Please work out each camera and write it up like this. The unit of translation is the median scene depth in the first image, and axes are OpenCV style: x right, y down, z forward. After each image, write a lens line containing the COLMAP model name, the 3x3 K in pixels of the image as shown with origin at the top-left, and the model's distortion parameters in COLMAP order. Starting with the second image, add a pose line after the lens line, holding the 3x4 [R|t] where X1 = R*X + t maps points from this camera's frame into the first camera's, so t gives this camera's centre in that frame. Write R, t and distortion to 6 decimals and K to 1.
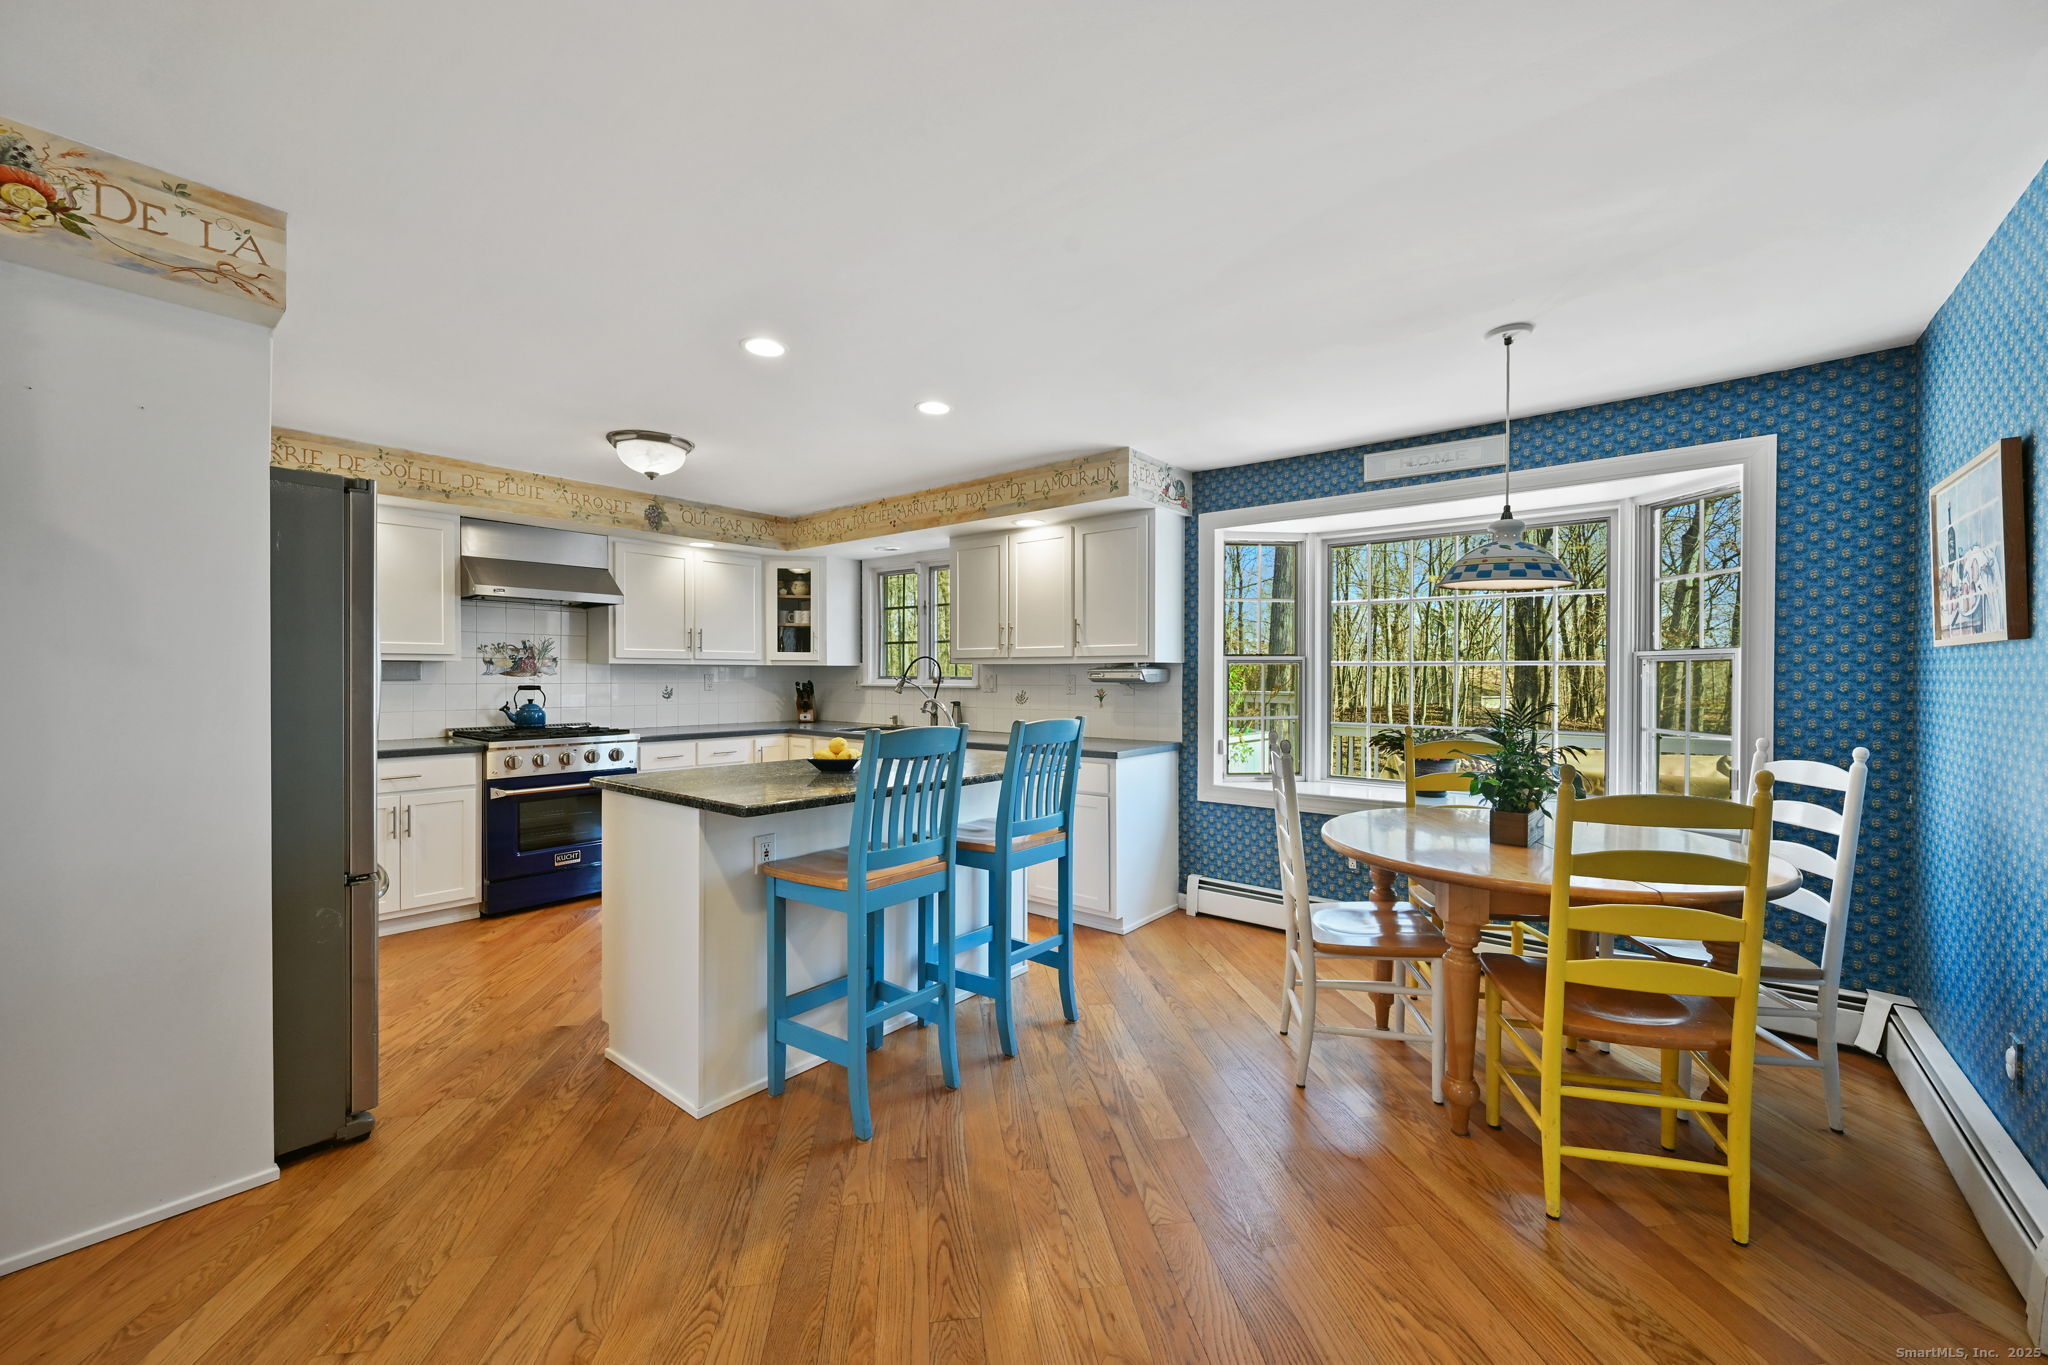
lens RADIAL K [[799.4, 0, 1024.0], [0, 799.4, 682.5], [0, 0, 1]] dist [-0.000472, 0.000183]
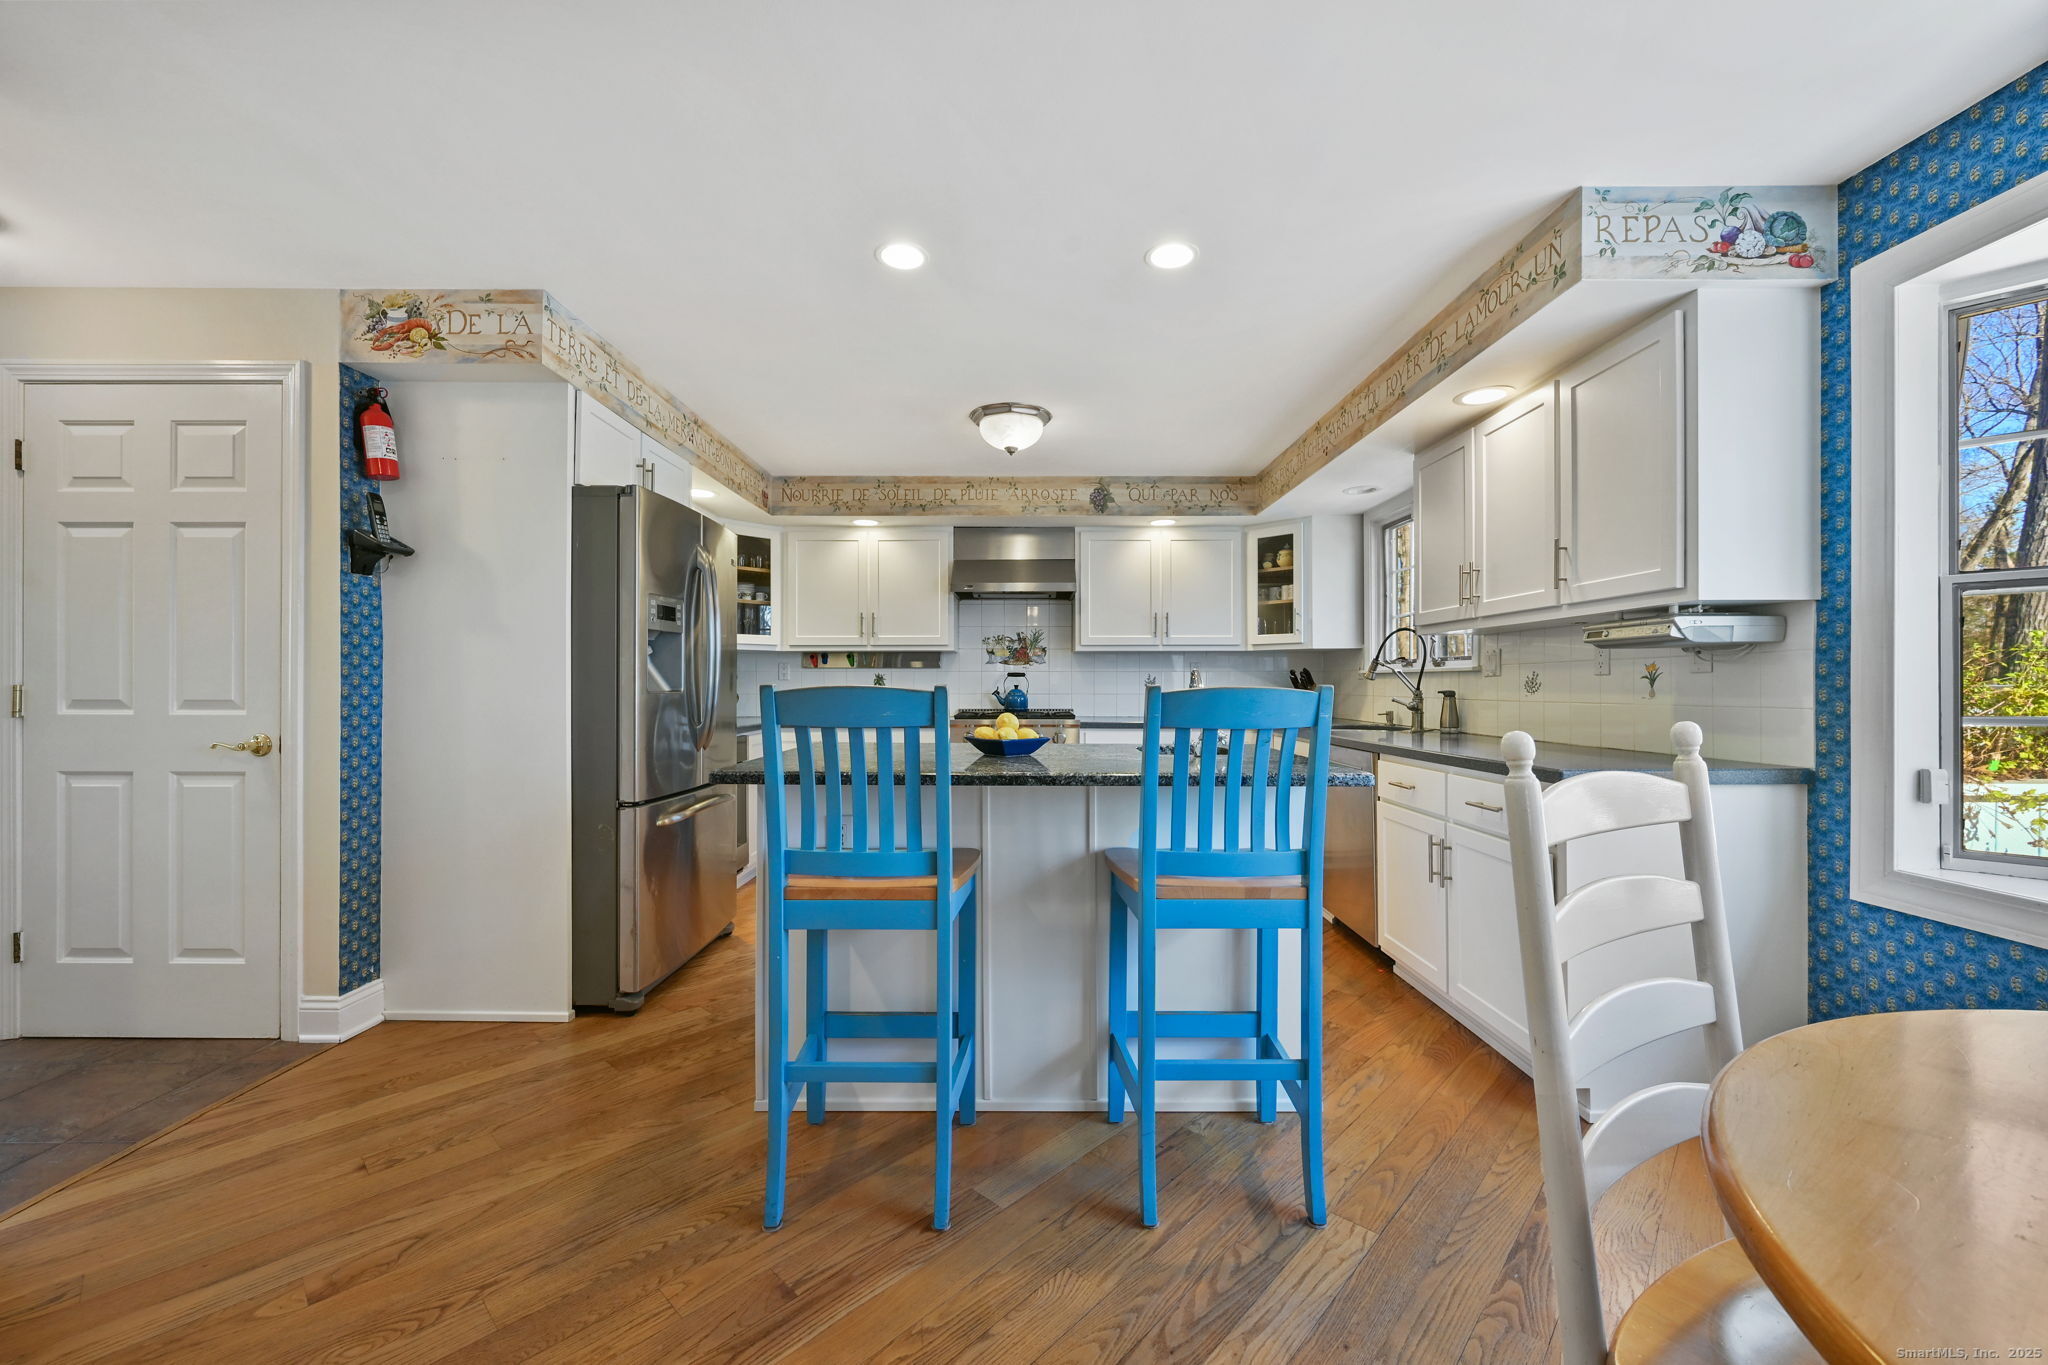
lens RADIAL K [[794.6, 0, 1028.8], [0, 794.6, 686.9], [0, 0, 1]] dist [-0.002518, -0.000375]
pose [[0.635830, -0.000255, -0.771829, 0.266175], [-0.005201, 0.999976, -0.004615, 0.031635], [0.771811, 0.006949, 0.635814, 0.350788]]
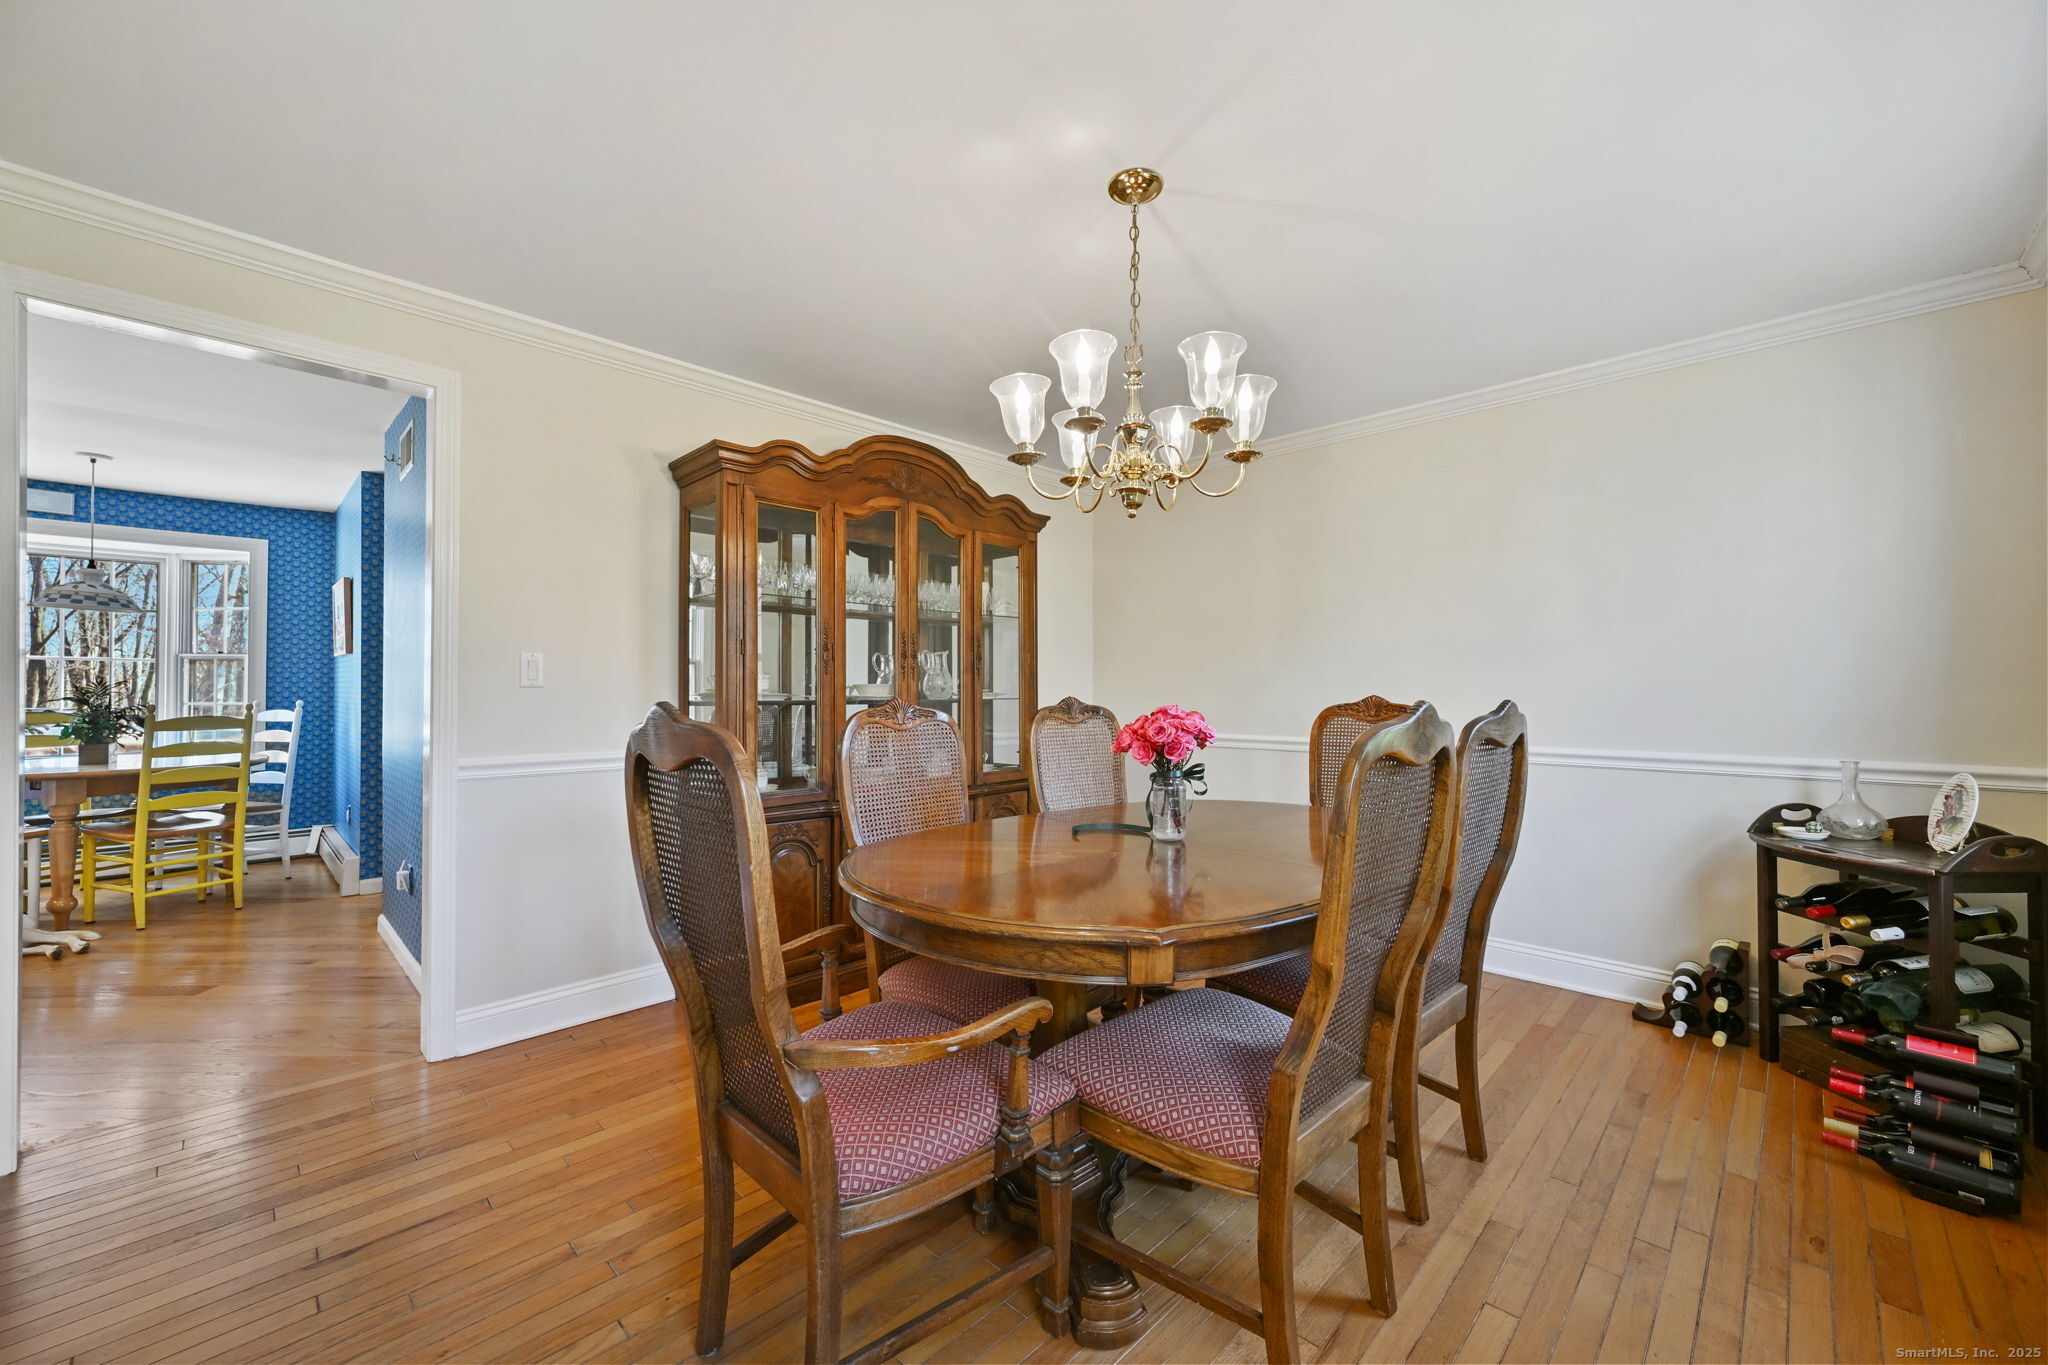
lens RADIAL K [[794.6, 0, 1028.8], [0, 794.6, 686.9], [0, 0, 1]] dist [-0.002518, -0.000375]
pose [[0.091619, 0.005611, 0.995778, -0.492666], [0.001030, 0.999983, -0.005730, 0.030012], [-0.995794, 0.001551, 0.091611, -0.627361]]
